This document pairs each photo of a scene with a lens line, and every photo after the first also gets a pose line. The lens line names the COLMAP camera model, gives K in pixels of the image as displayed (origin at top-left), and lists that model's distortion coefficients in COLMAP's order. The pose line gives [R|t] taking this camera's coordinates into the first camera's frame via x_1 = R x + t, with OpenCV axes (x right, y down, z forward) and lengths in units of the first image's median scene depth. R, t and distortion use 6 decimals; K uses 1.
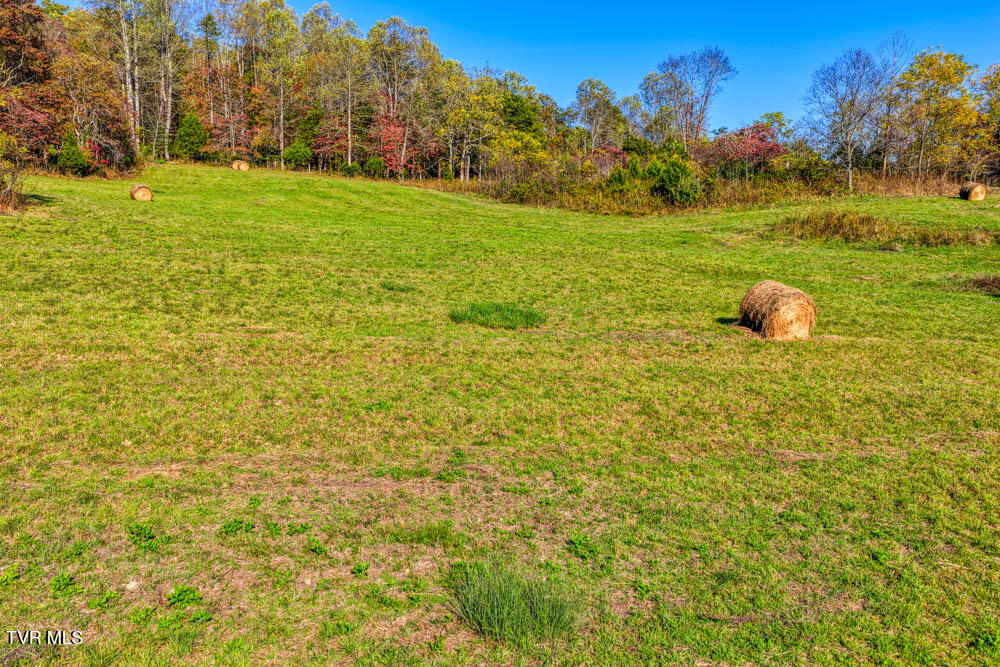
lens RADIAL K [[845.8, 0, 500.0], [0, 845.8, 333.5], [0, 0, 1]] dist [0.002766, 0.036460]
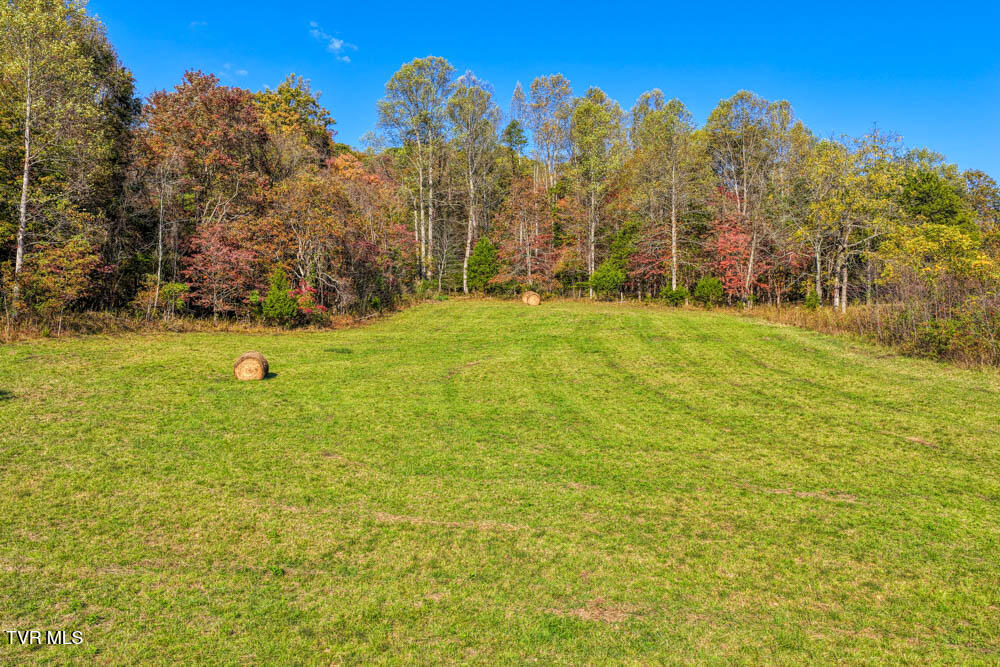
lens RADIAL K [[853.5, 0, 500.0], [0, 853.5, 333.5], [0, 0, 1]] dist [0.008244, 0.019714]
pose [[0.900432, -0.026173, -0.434208, 0.011242], [-0.032605, 0.991319, -0.127368, -0.110505], [0.433772, 0.128844, 0.891763, 0.495451]]
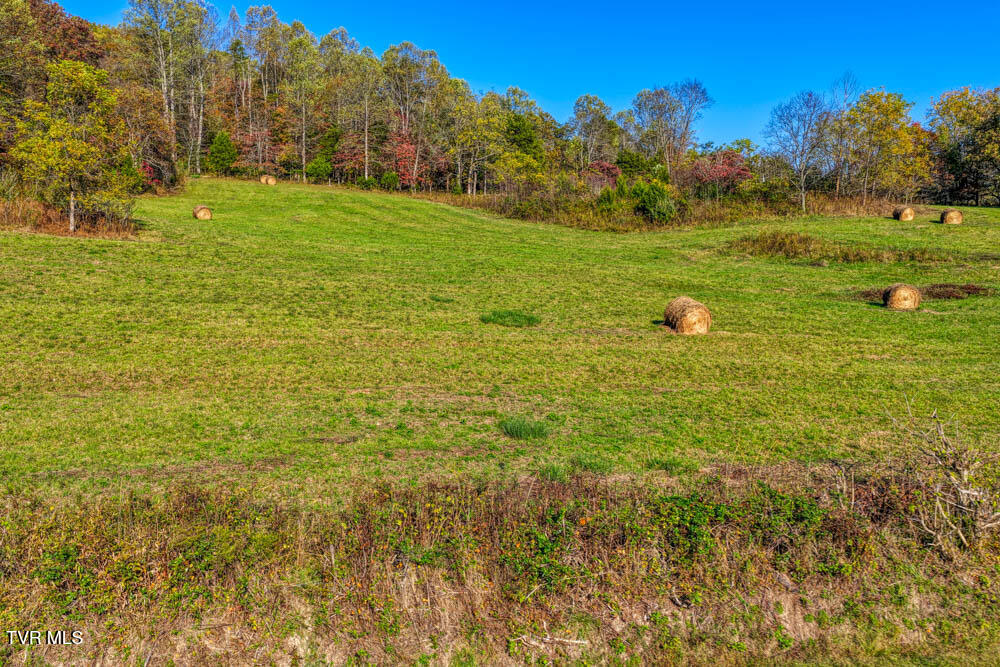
lens RADIAL K [[845.8, 0, 500.0], [0, 845.8, 333.5], [0, 0, 1]] dist [0.002766, 0.036460]
pose [[0.999999, 0.001533, -0.000245, -0.006465], [-0.001533, 0.999999, 0.000028, 0.001938], [0.000245, -0.000028, 1.000000, -0.173129]]
